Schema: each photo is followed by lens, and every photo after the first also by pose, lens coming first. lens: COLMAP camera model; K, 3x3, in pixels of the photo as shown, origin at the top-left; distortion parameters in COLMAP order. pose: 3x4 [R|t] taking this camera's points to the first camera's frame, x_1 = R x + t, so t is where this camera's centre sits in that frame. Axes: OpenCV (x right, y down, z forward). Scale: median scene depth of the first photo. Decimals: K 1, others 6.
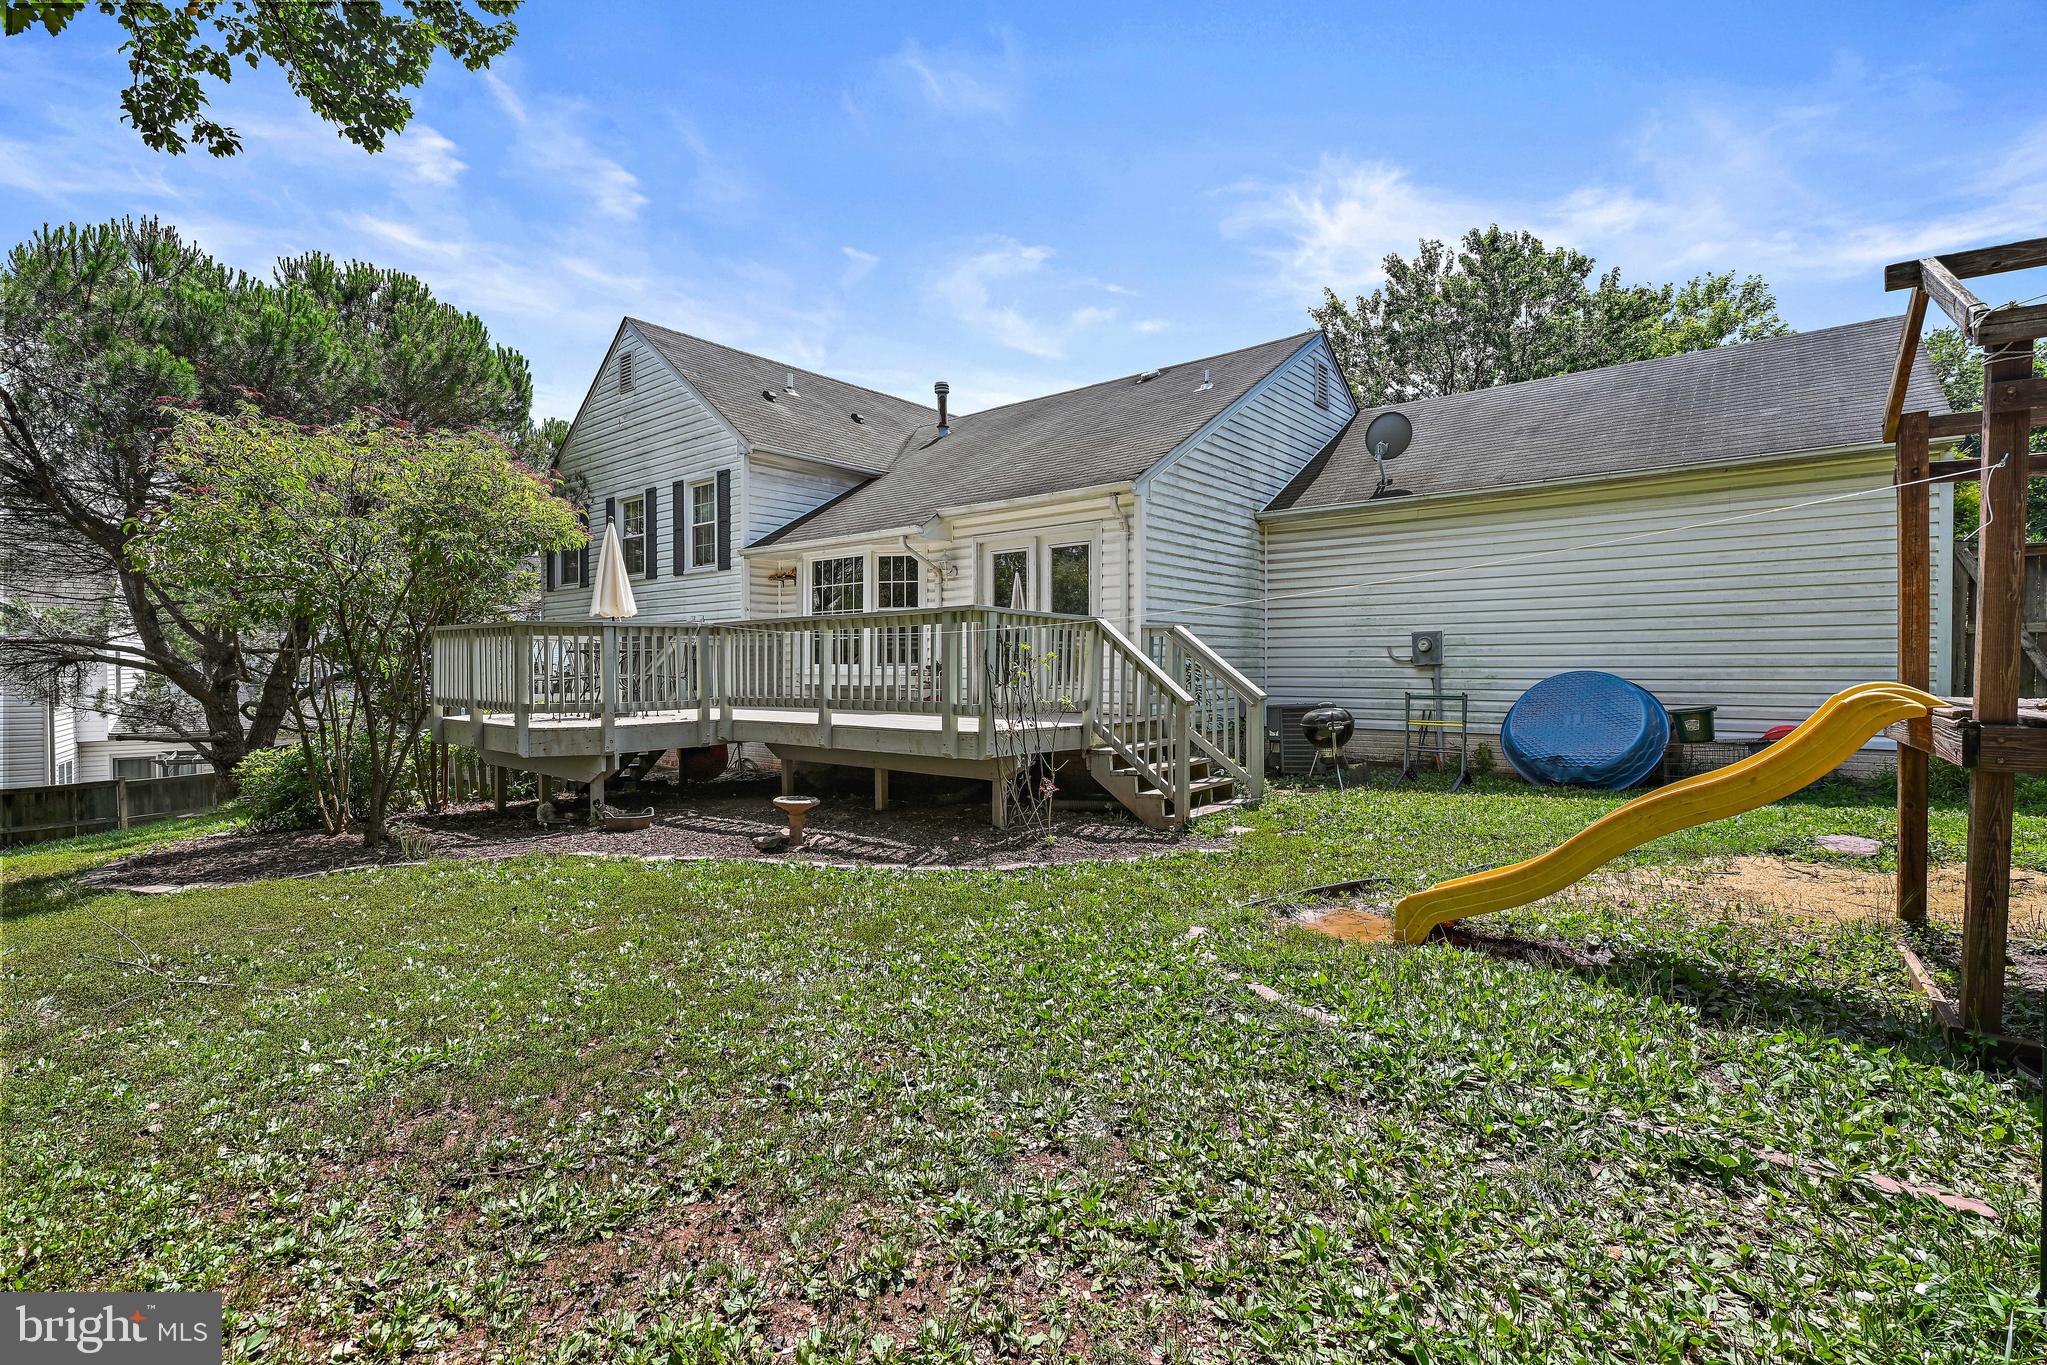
lens RADIAL K [[929.8, 0, 1023.5], [0, 929.8, 682.5], [0, 0, 1]] dist [-0.013077, -0.000450]
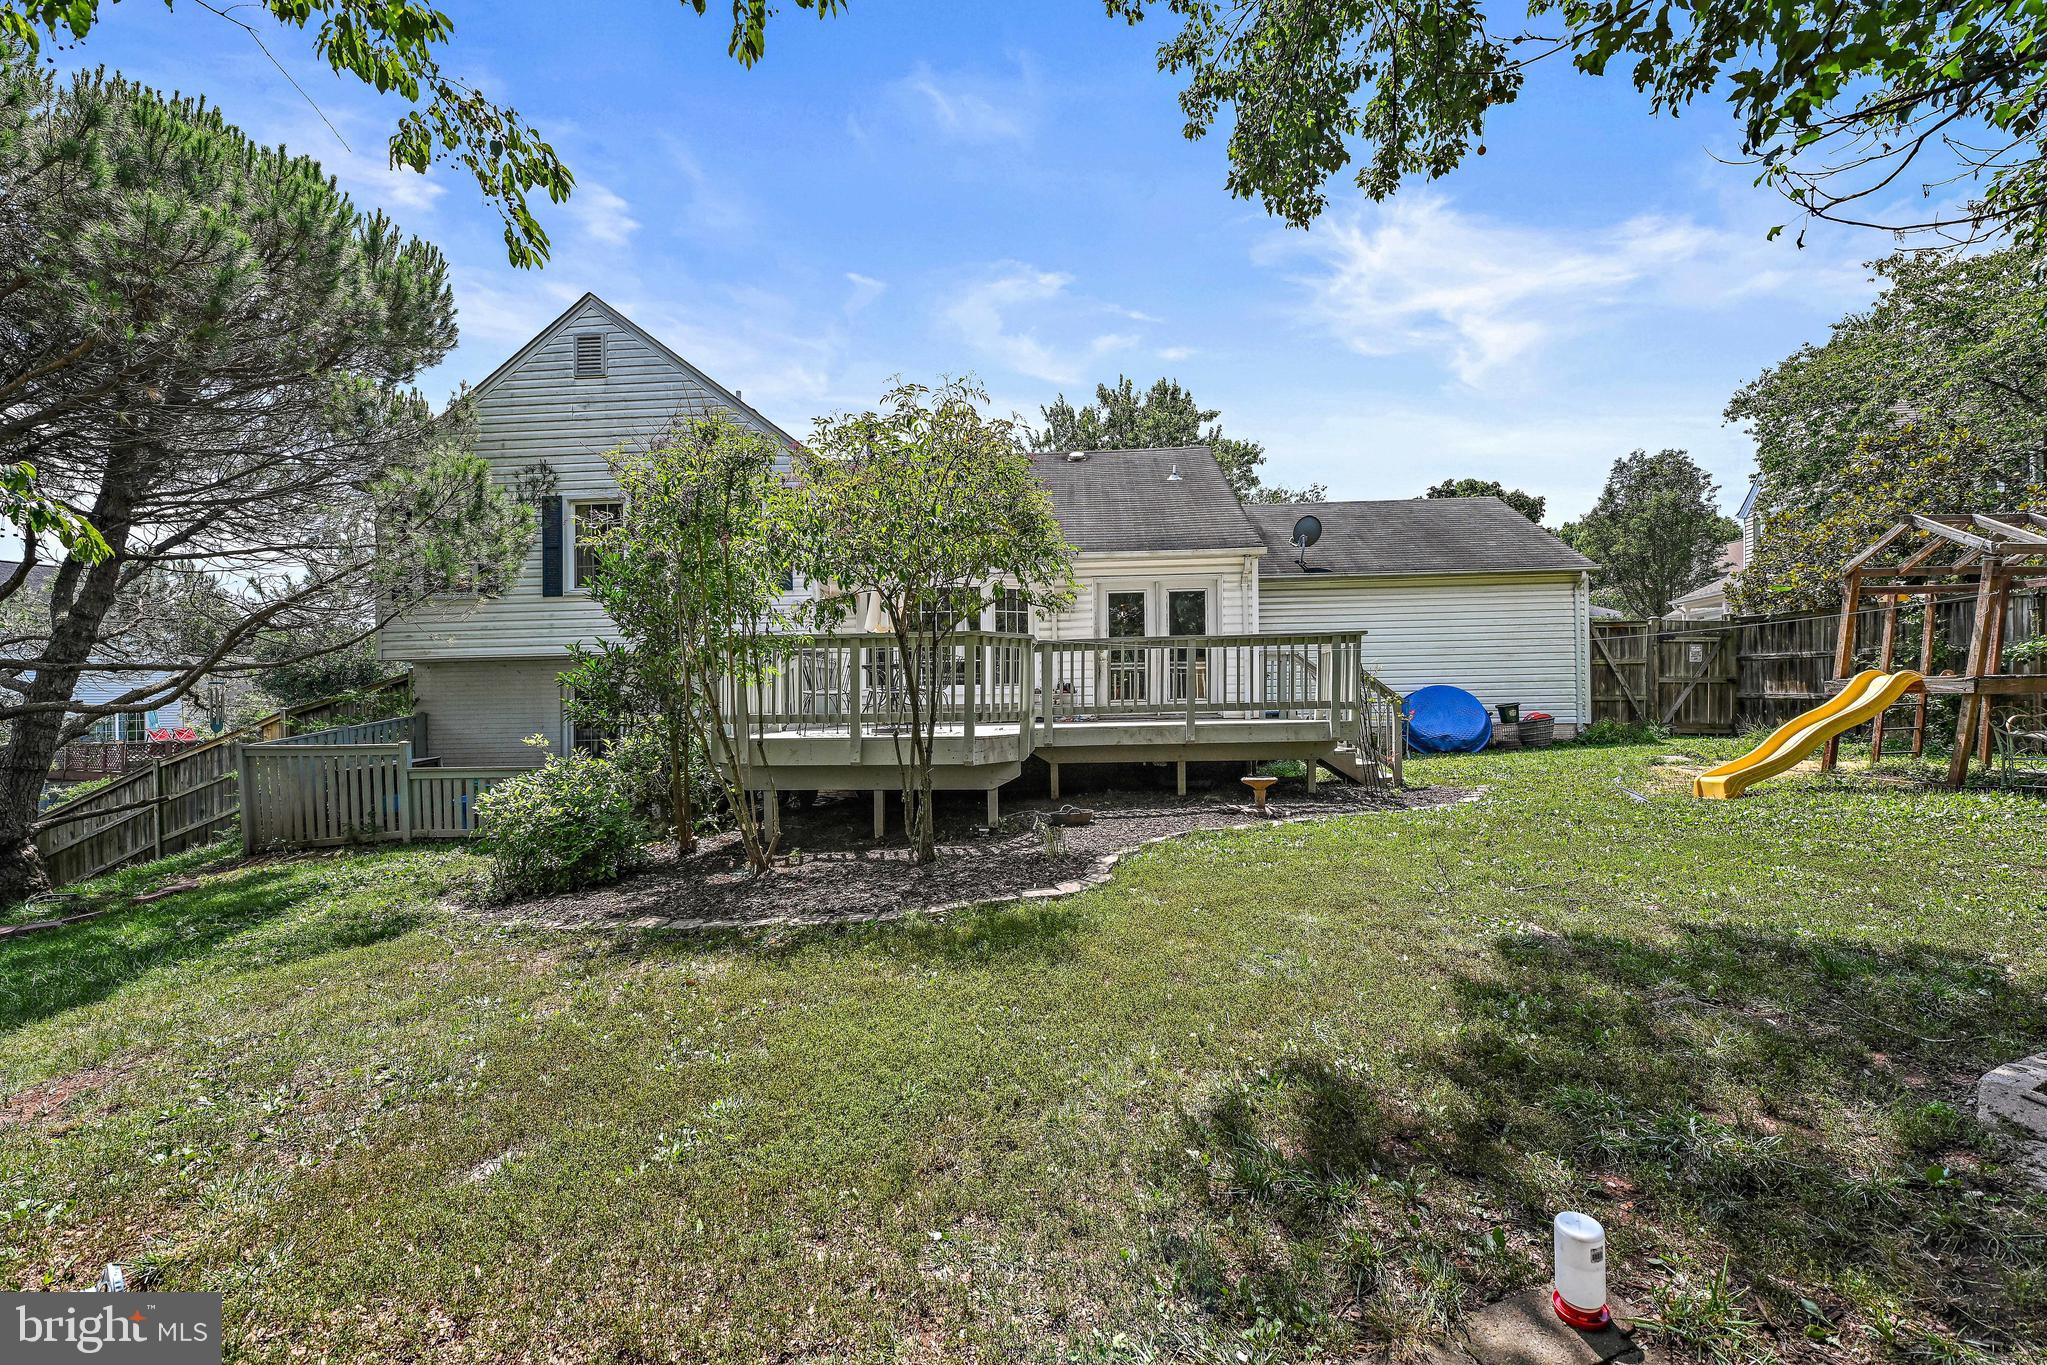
lens RADIAL K [[849.0, 0, 1015.9], [0, 849.0, 707.2], [0, 0, 1]] dist [-0.001980, -0.000203]
pose [[0.810044, -0.015526, 0.586163, -0.807203], [0.022995, 0.999722, -0.005299, 0.016327], [-0.585917, 0.017771, 0.810176, 0.163697]]
